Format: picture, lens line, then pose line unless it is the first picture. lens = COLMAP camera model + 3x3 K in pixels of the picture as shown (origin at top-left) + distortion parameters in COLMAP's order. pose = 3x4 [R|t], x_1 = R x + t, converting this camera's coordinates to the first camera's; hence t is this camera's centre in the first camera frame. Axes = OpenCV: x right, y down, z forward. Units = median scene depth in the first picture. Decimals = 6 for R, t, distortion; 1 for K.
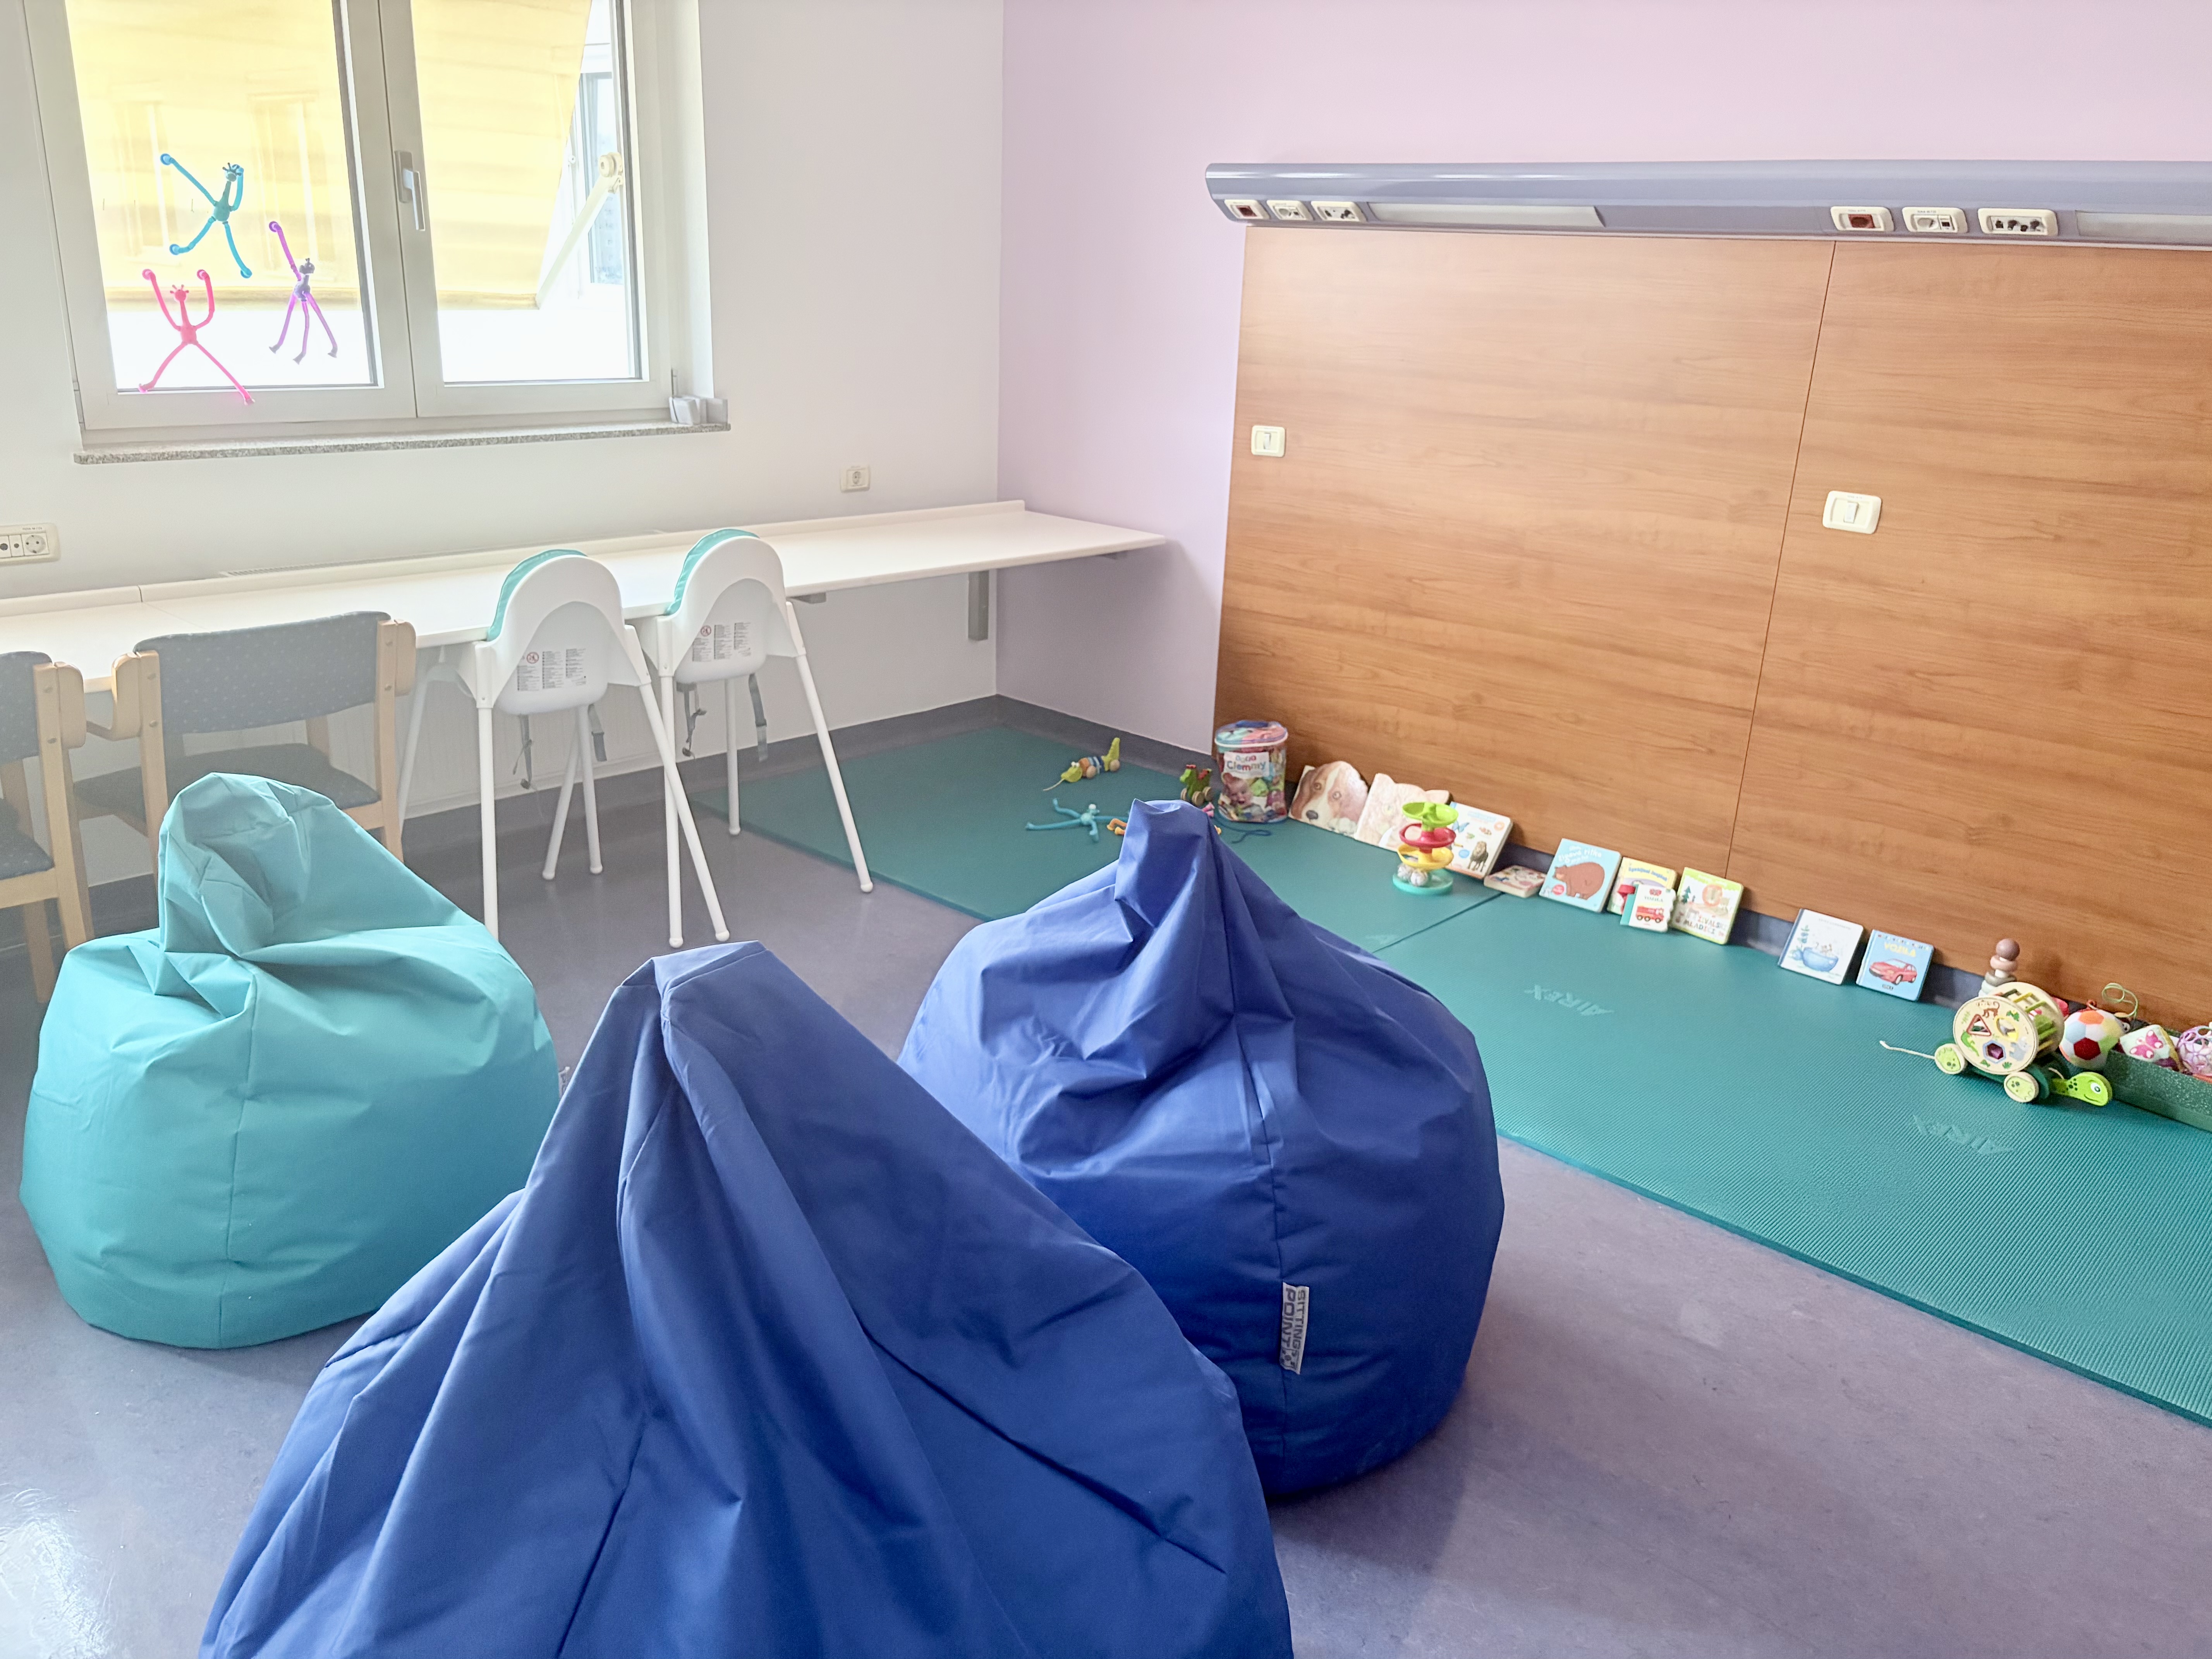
lens RADIAL K [[1636.0, 0, 1106.0], [0, 1636.0, 829.5], [0, 0, 1]] dist [-0.002783, -0.005194]
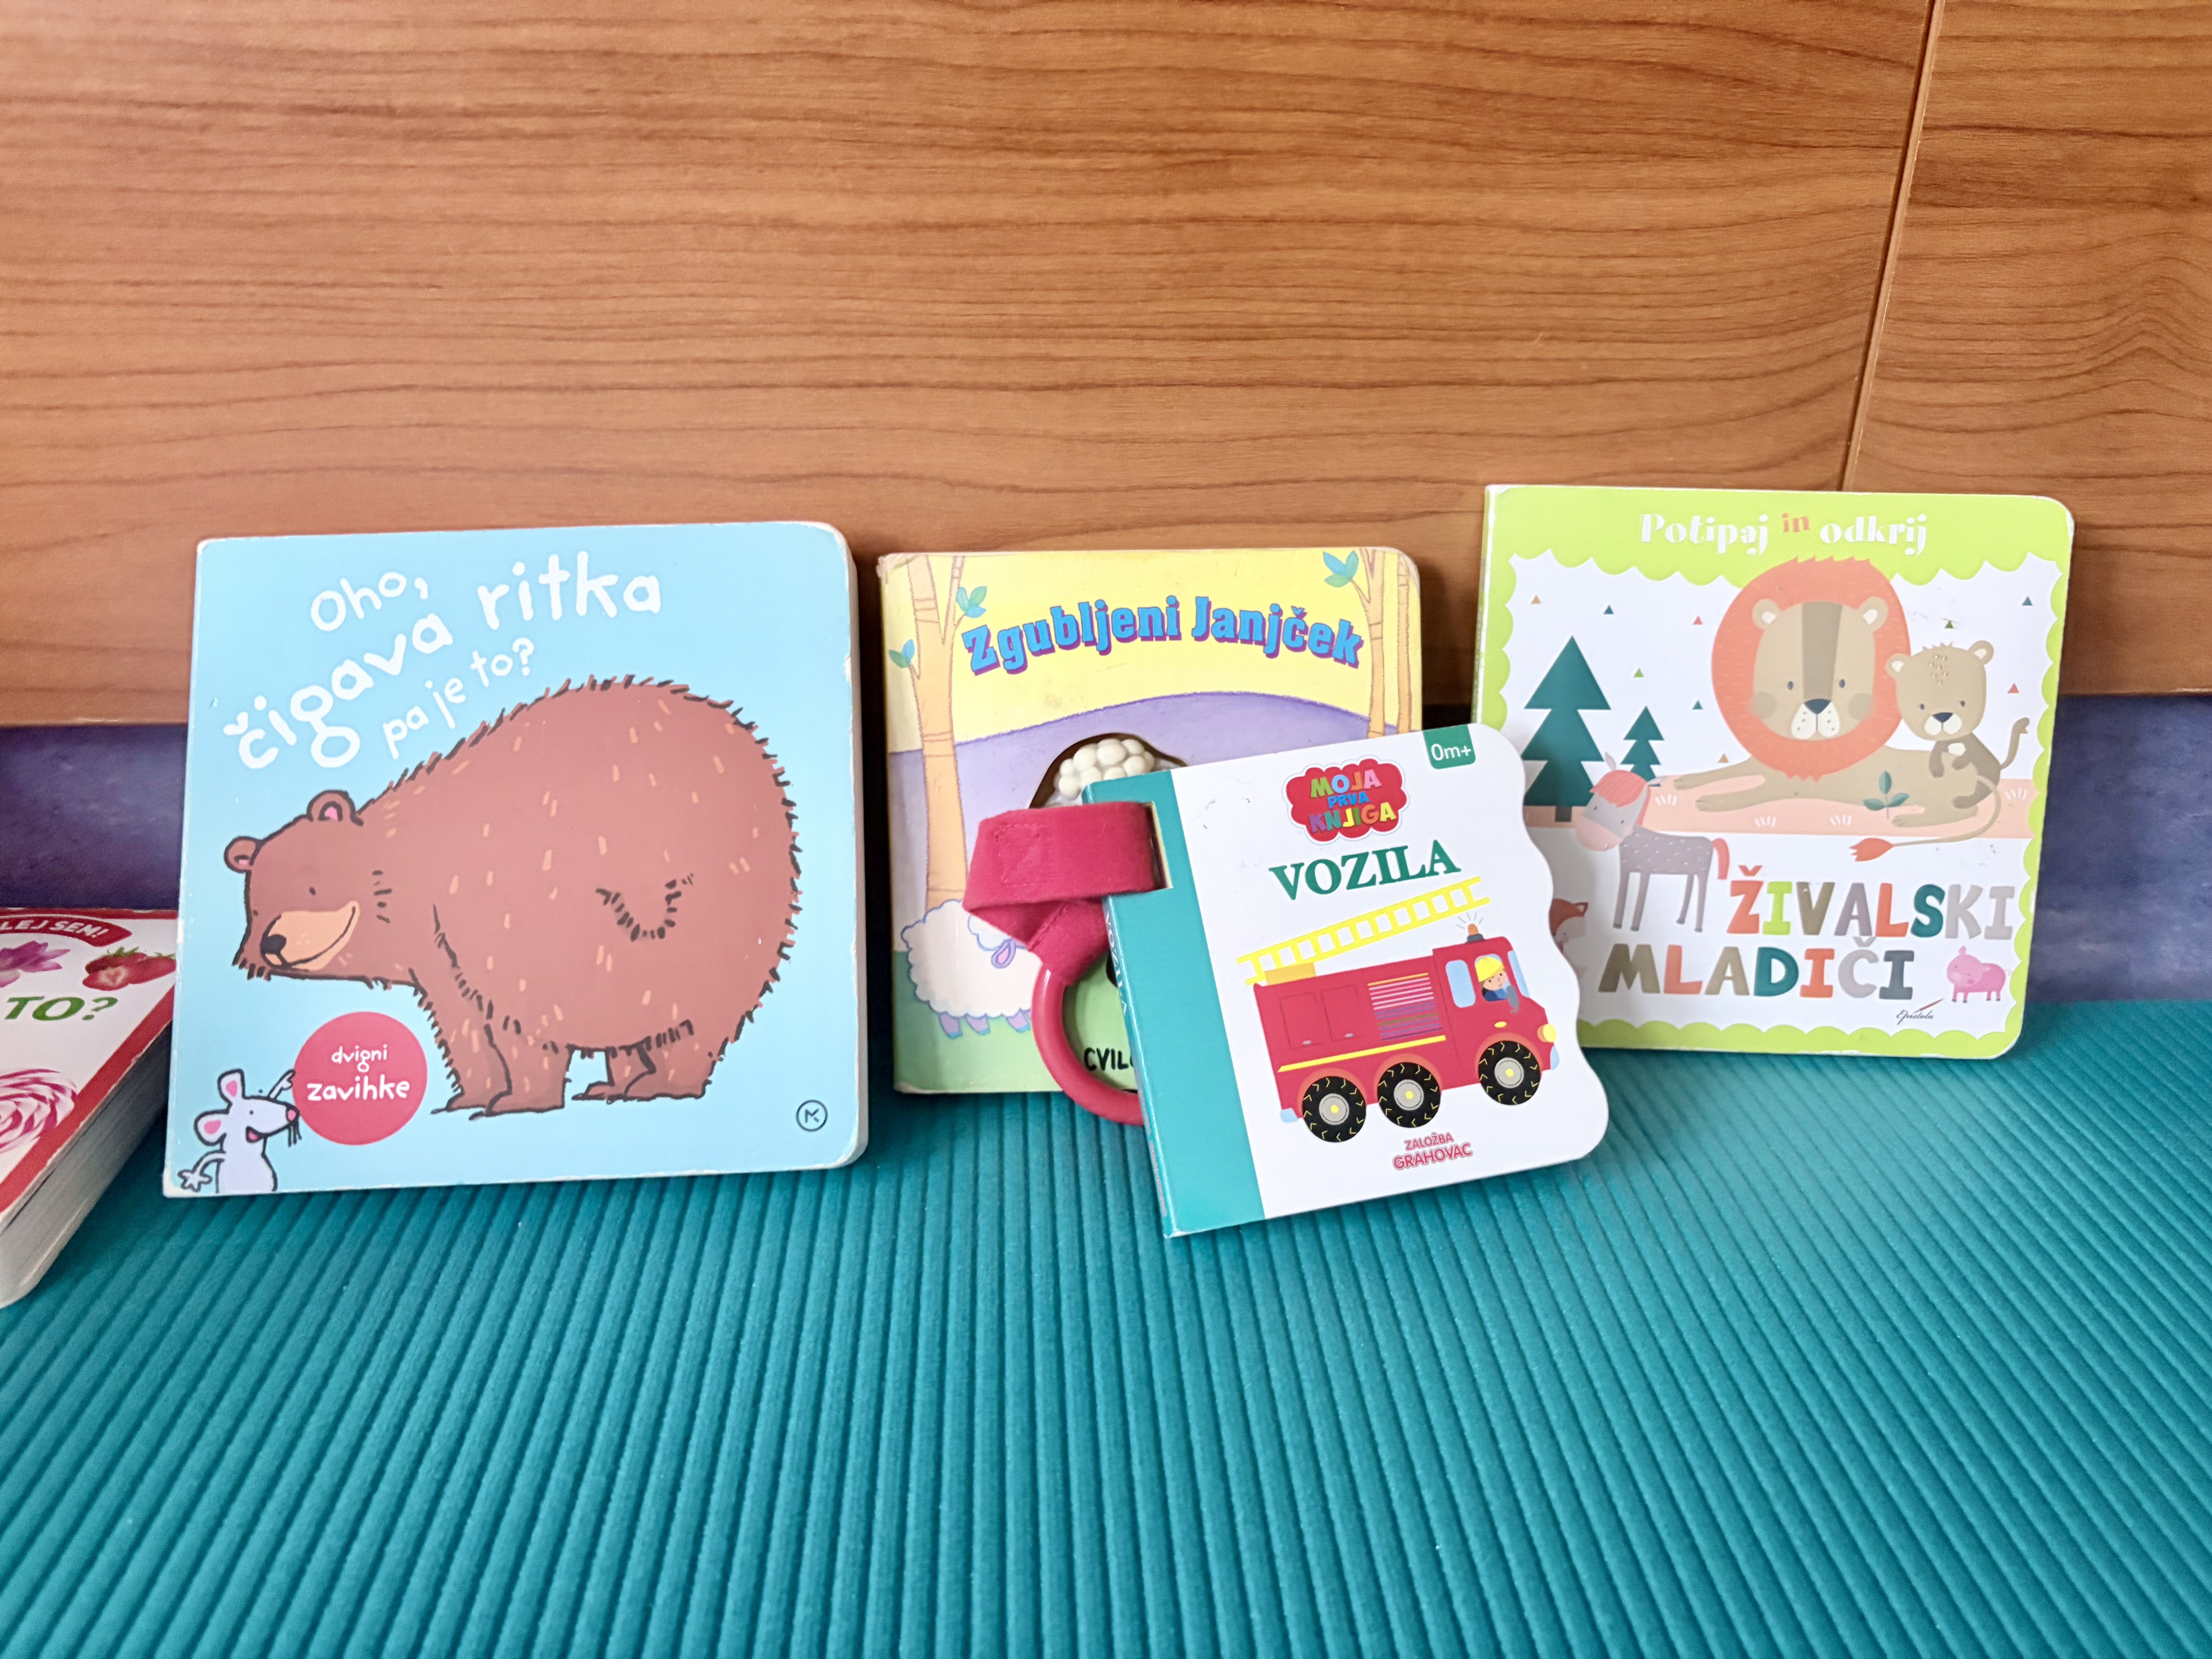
lens RADIAL K [[1636.0, 0, 1106.0], [0, 1636.0, 829.5], [0, 0, 1]] dist [-0.002783, -0.005194]
pose [[0.703511, -0.353343, 0.616621, 0.265949], [0.252789, 0.935315, 0.247554, 0.012131], [-0.664207, -0.018282, 0.747325, 0.943130]]
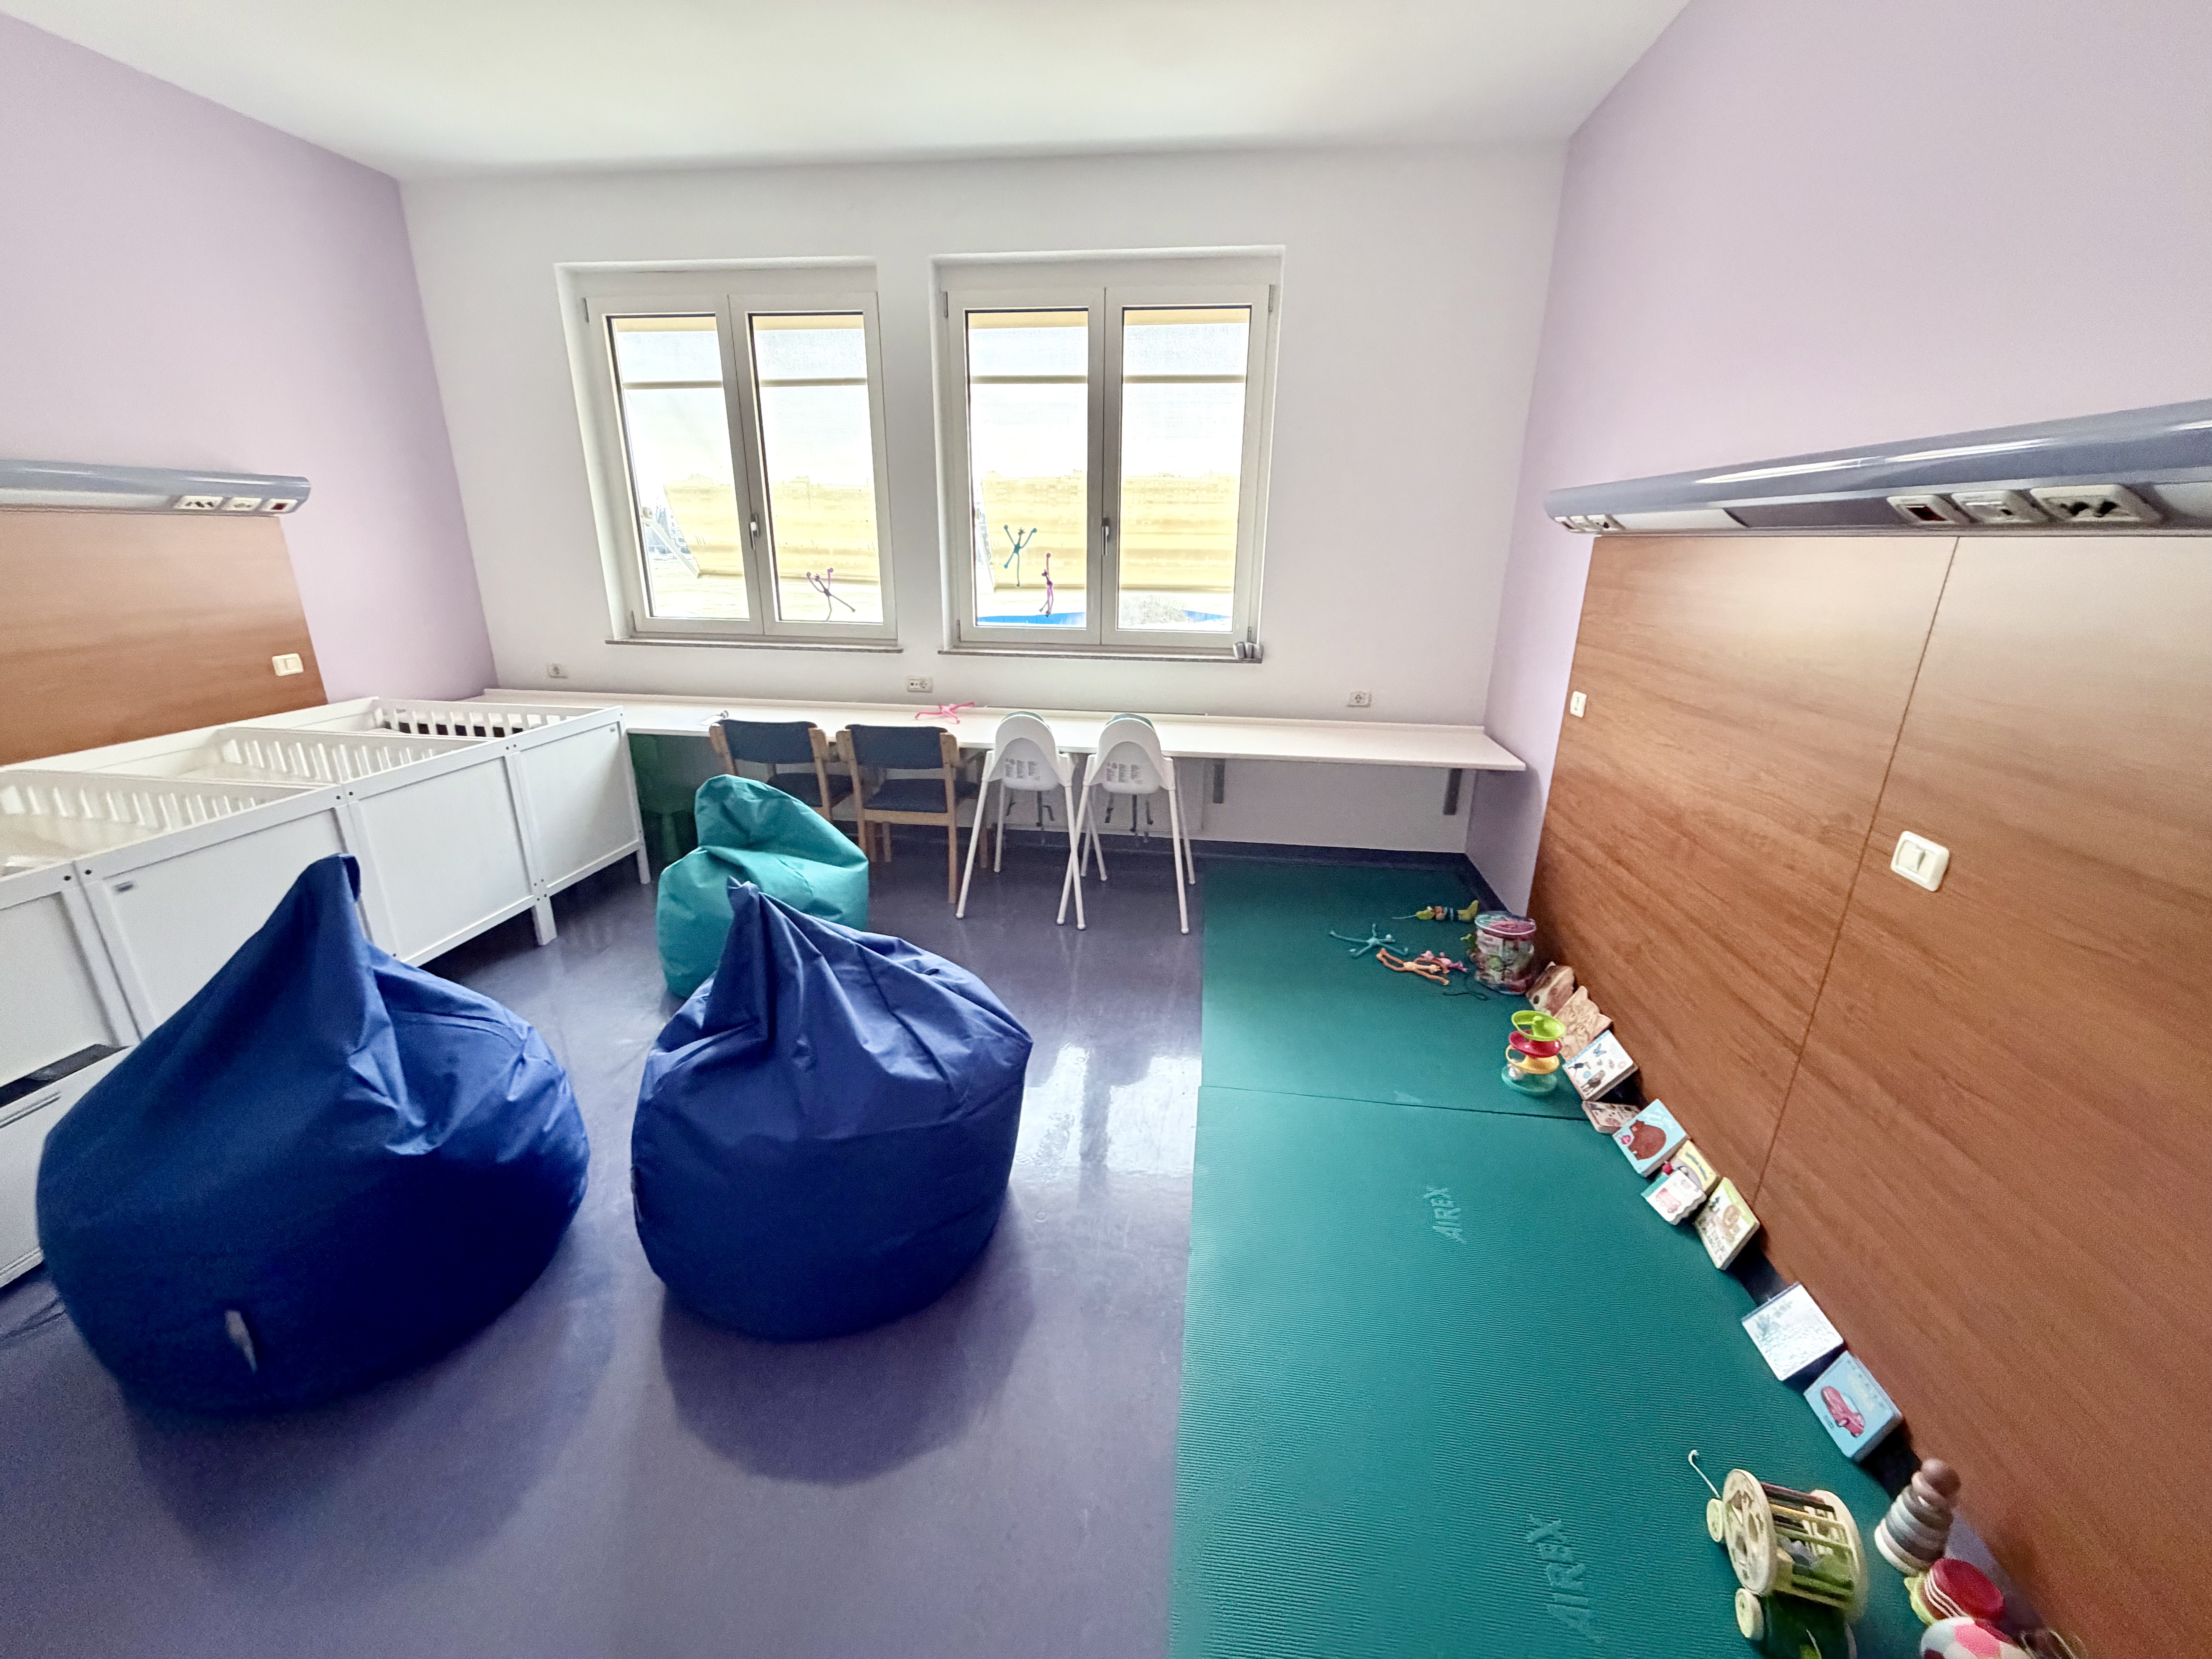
lens RADIAL K [[875.3, 0, 1106.0], [0, 875.3, 829.5], [0, 0, 1]] dist [-0.001149, -0.000062]
pose [[0.575661, 0.226456, -0.785705, 0.507079], [-0.253630, 0.962944, 0.091713, -0.131057], [0.777359, 0.146483, 0.611765, 0.367308]]
